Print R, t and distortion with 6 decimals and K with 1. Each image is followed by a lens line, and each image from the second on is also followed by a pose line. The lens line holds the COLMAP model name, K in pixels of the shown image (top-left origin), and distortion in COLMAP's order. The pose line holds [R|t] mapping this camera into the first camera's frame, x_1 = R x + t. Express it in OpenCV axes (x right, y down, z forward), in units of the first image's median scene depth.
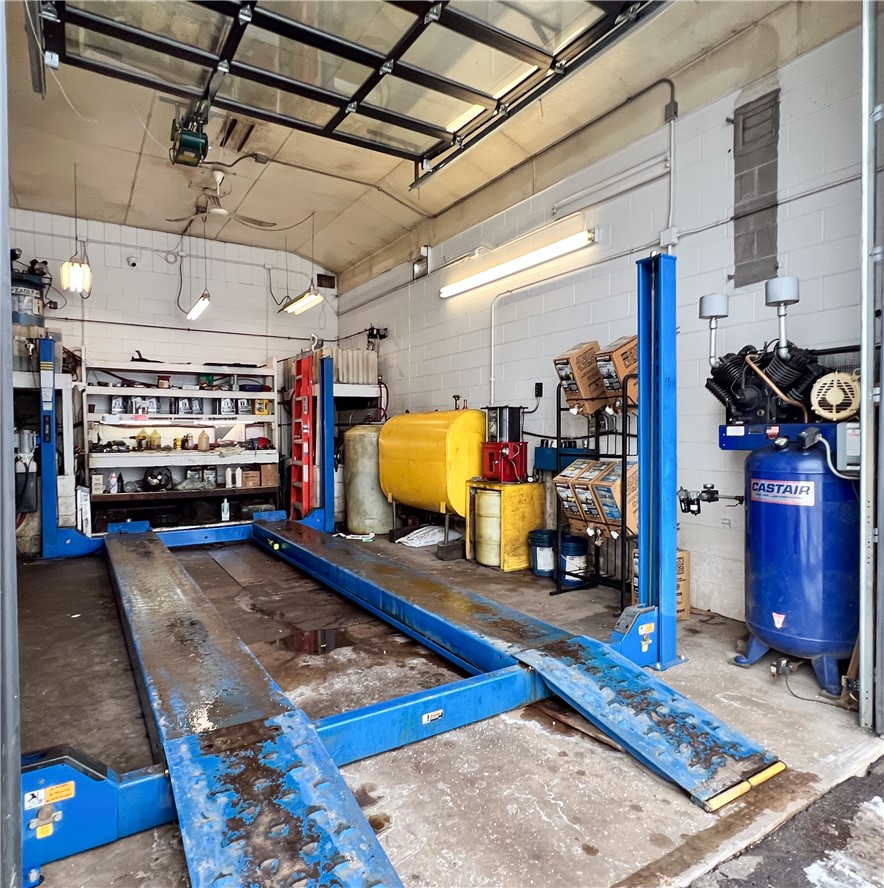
lens RADIAL K [[597.3, 0, 444.4], [0, 597.3, 441.5], [0, 0, 1]] dist [-0.008863, -0.002990]
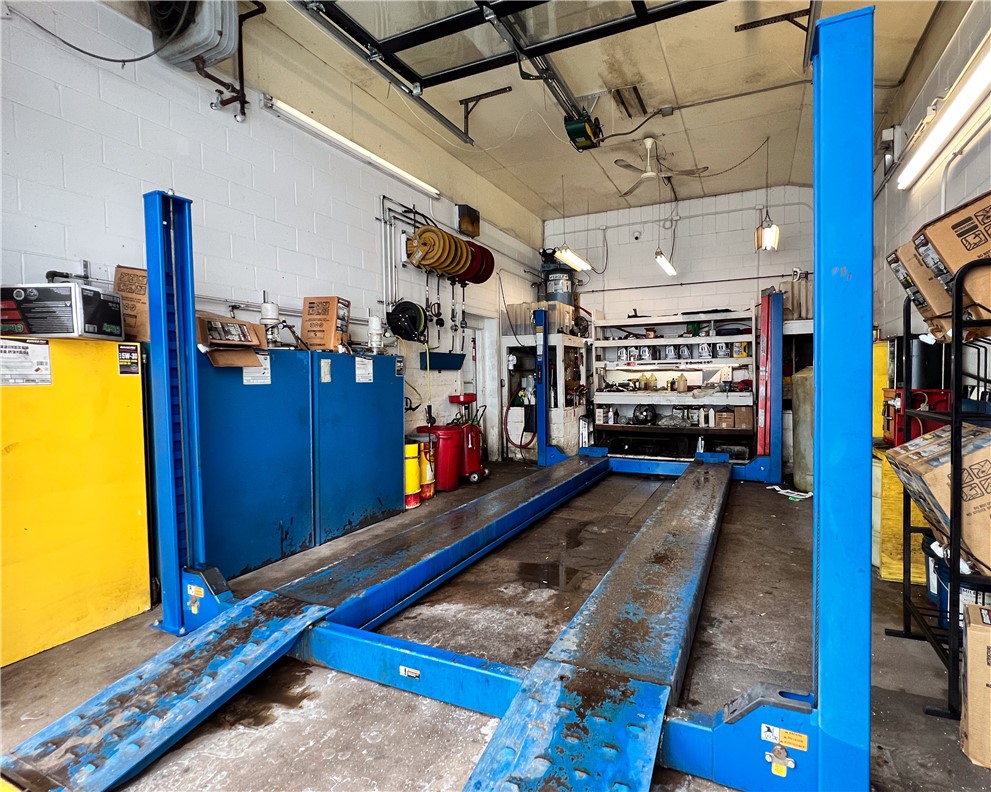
lens RADIAL K [[510.7, 0, 500.4], [0, 510.7, 396.2], [0, 0, 1]] dist [-0.002966, -0.000488]
pose [[0.536375, 0.026961, -0.843549, 0.240779], [-0.003397, 0.999550, 0.029787, -0.004482], [0.843973, -0.013112, 0.536225, 0.220161]]
